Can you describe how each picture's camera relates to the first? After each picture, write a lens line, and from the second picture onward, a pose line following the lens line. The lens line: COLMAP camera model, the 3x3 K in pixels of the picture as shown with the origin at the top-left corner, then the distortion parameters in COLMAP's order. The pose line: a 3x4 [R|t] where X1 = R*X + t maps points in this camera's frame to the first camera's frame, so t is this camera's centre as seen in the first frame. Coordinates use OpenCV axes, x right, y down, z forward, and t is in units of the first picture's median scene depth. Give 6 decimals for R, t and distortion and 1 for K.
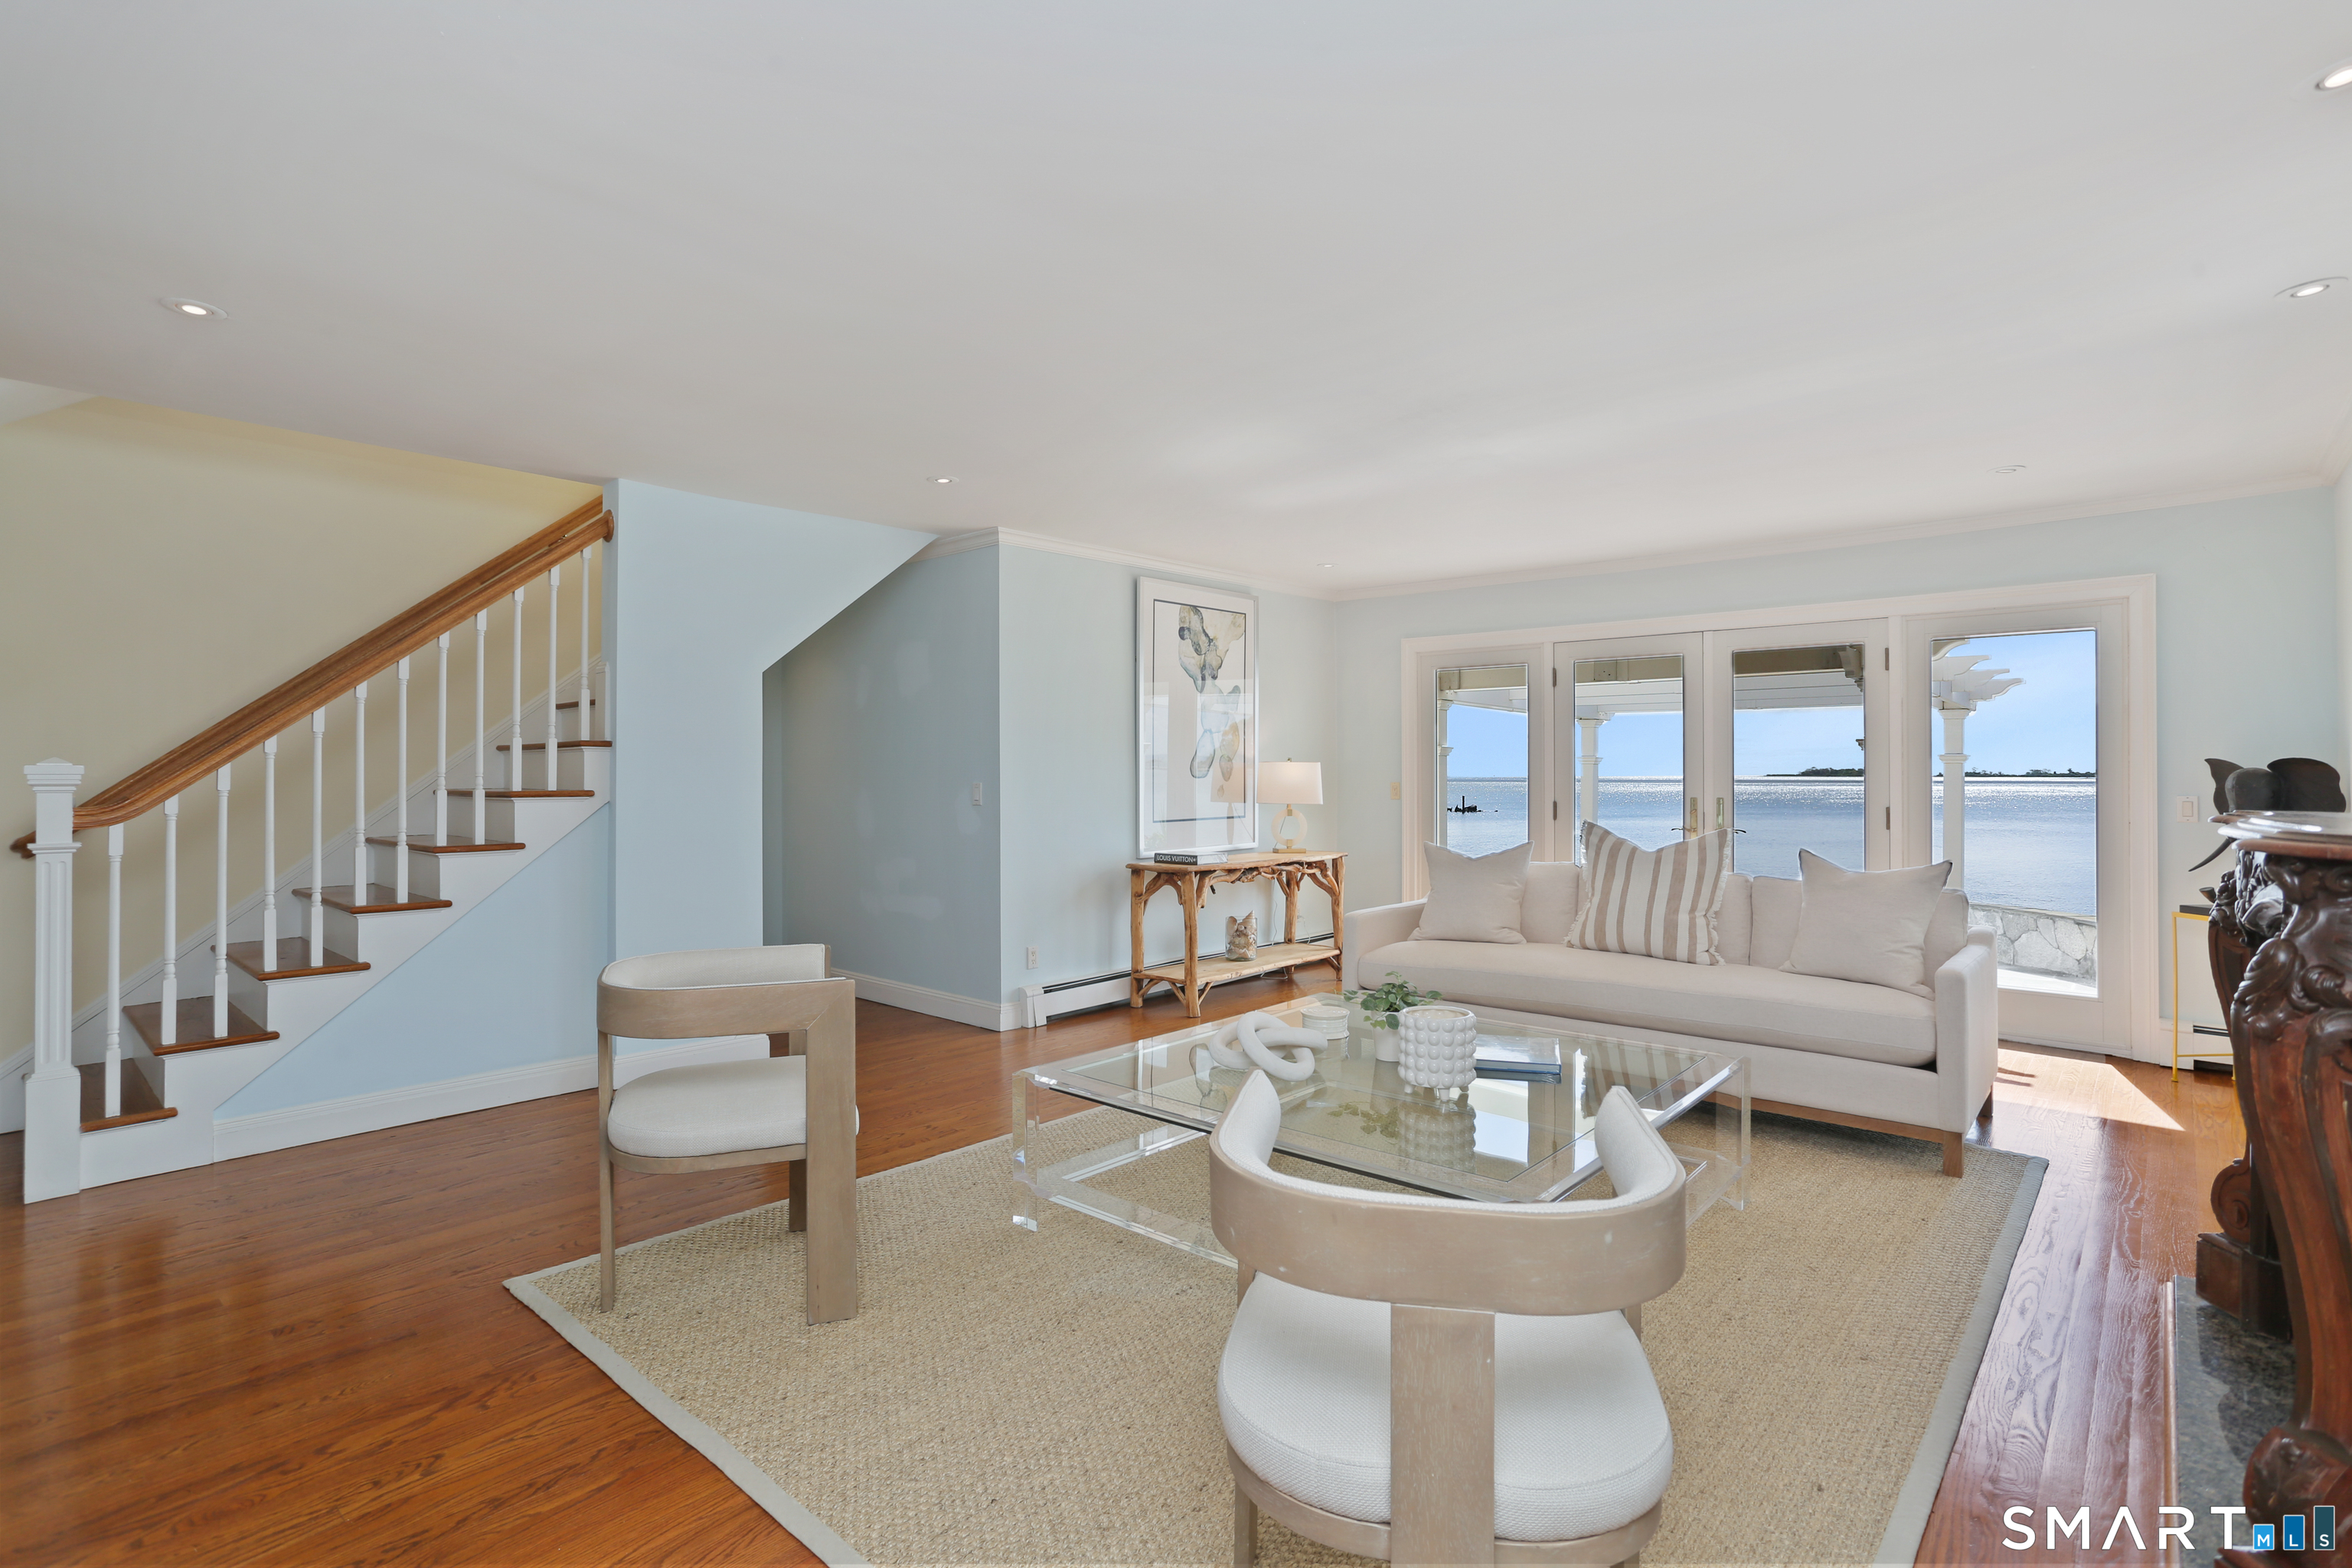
lens RADIAL K [[1138.8, 0, 1176.0], [0, 1138.8, 784.0], [0, 0, 1]] dist [0.001013, 0.000132]
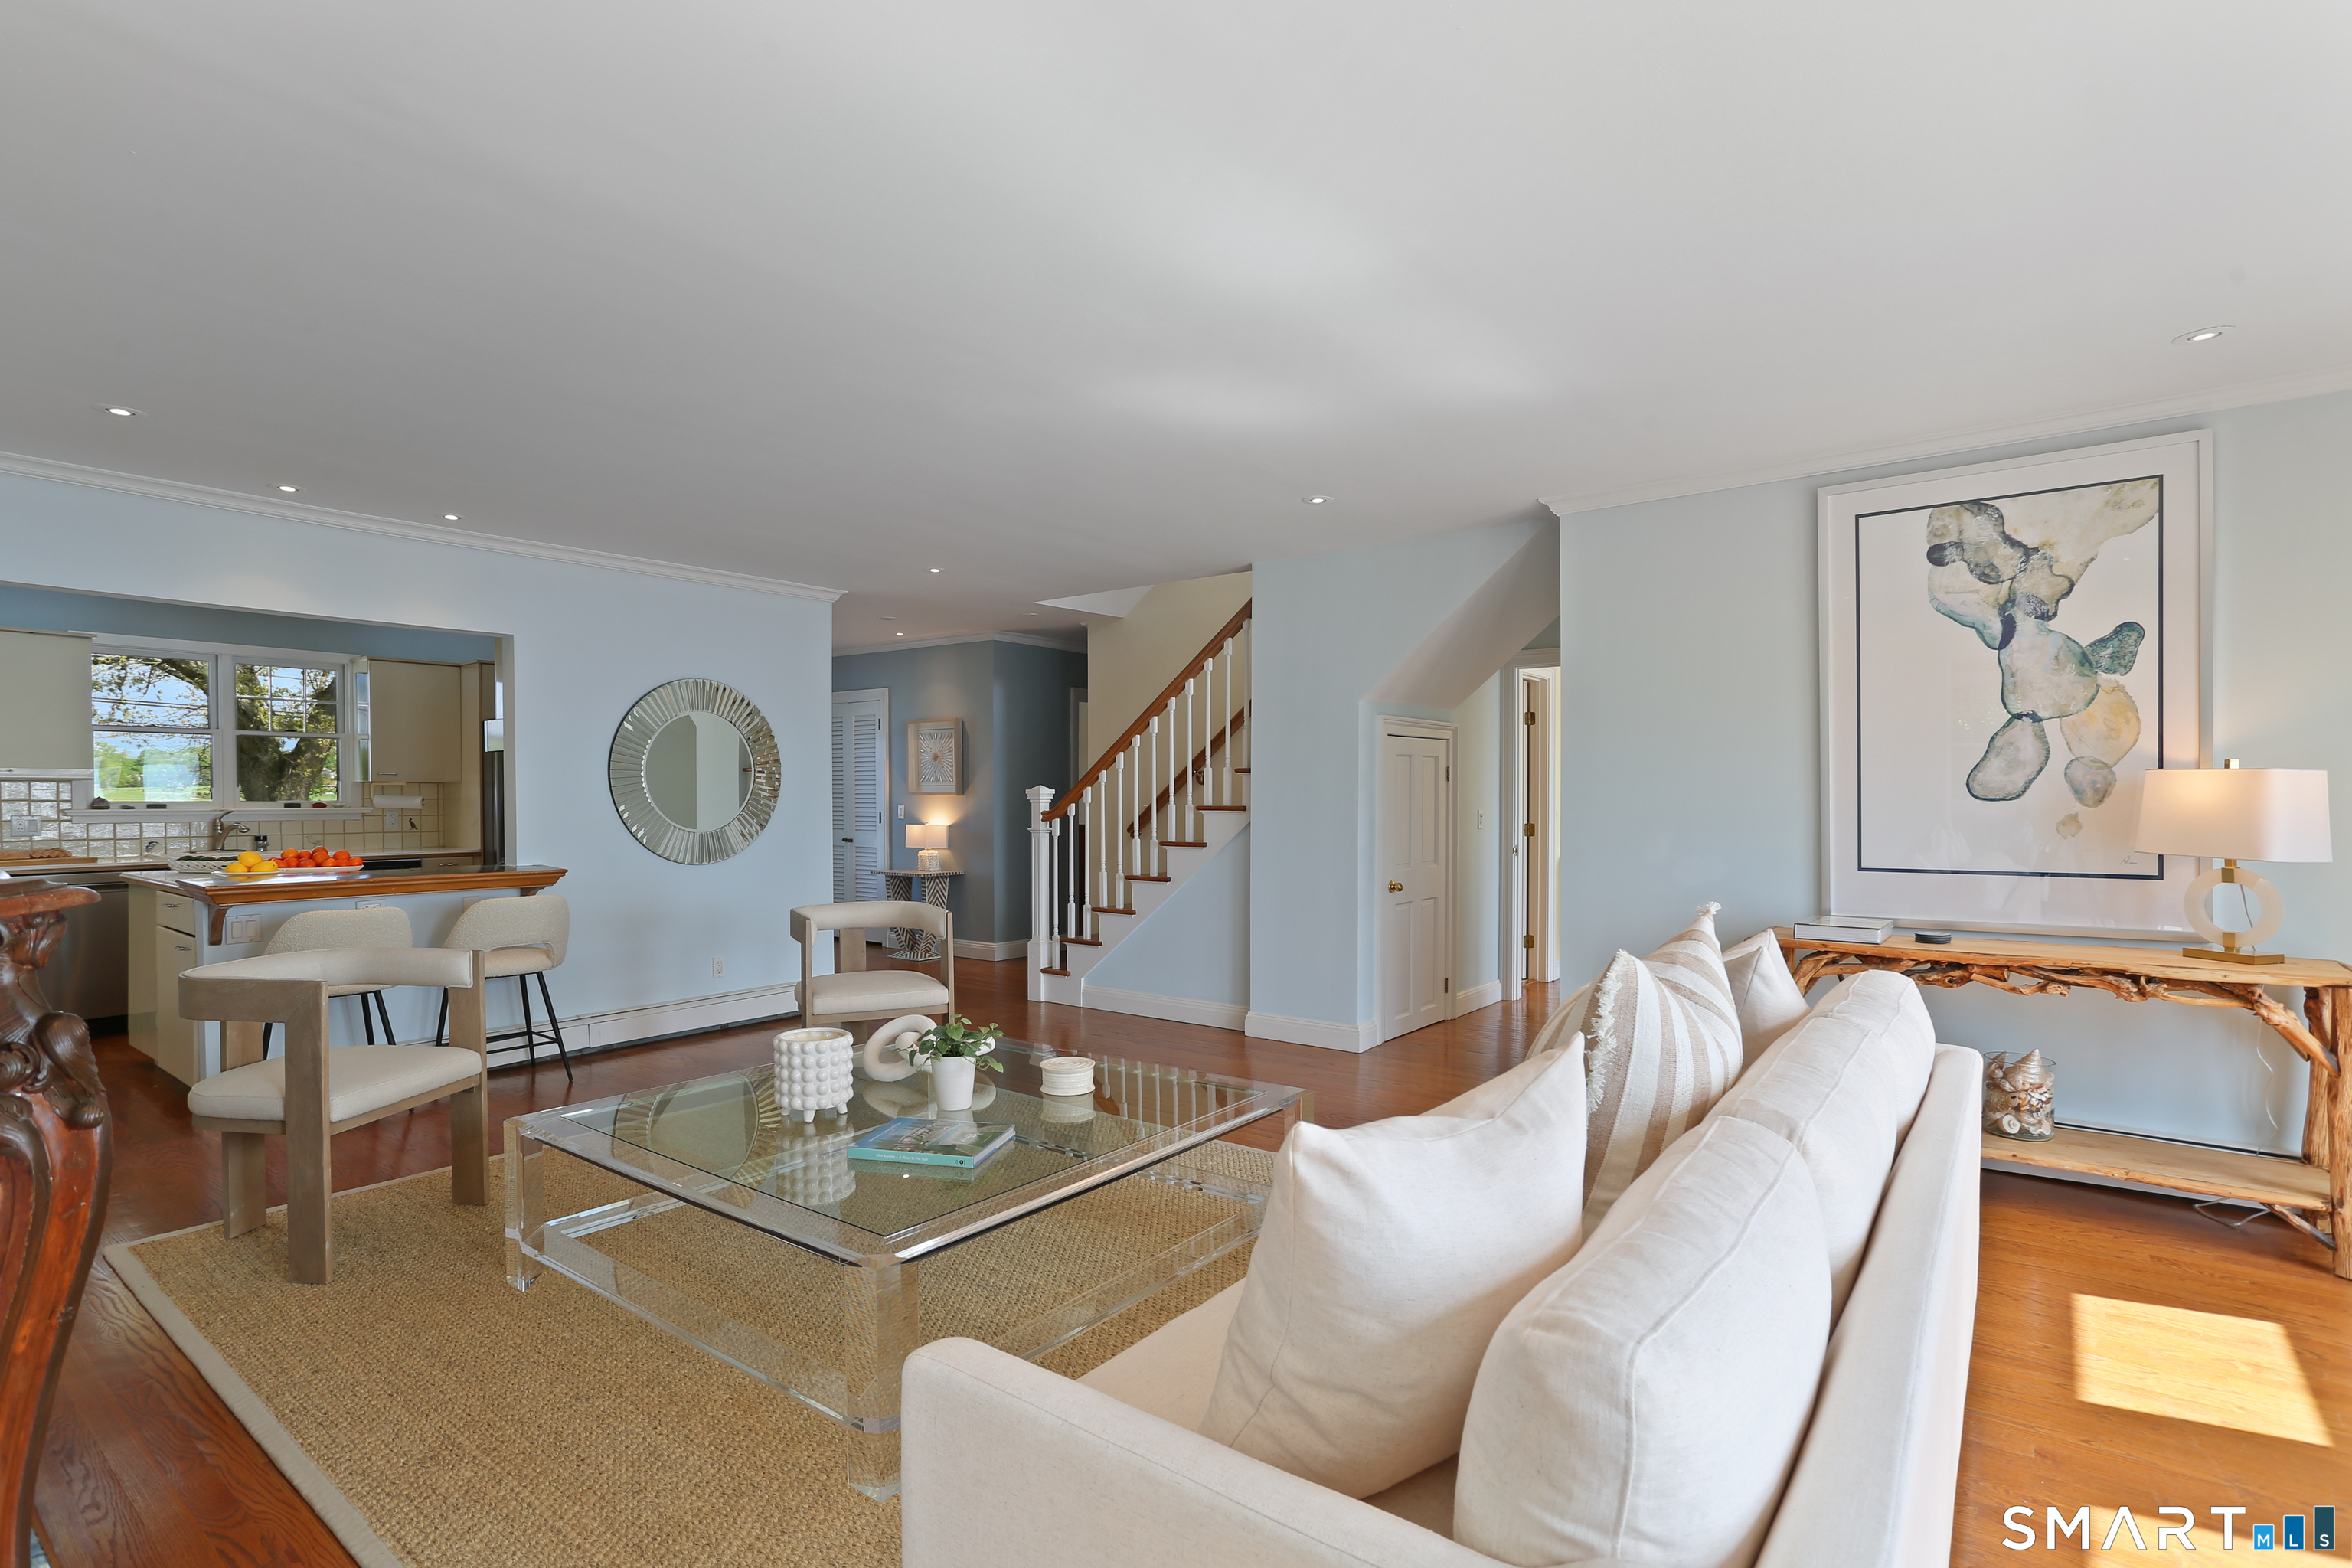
lens RADIAL K [[1138.8, 0, 1176.0], [0, 1138.8, 784.0], [0, 0, 1]] dist [0.001013, 0.000132]
pose [[0.088017, -0.003413, -0.996113, 0.553738], [-0.002407, 0.999990, -0.003639, -0.010511], [0.996116, 0.002718, 0.088008, 0.547774]]
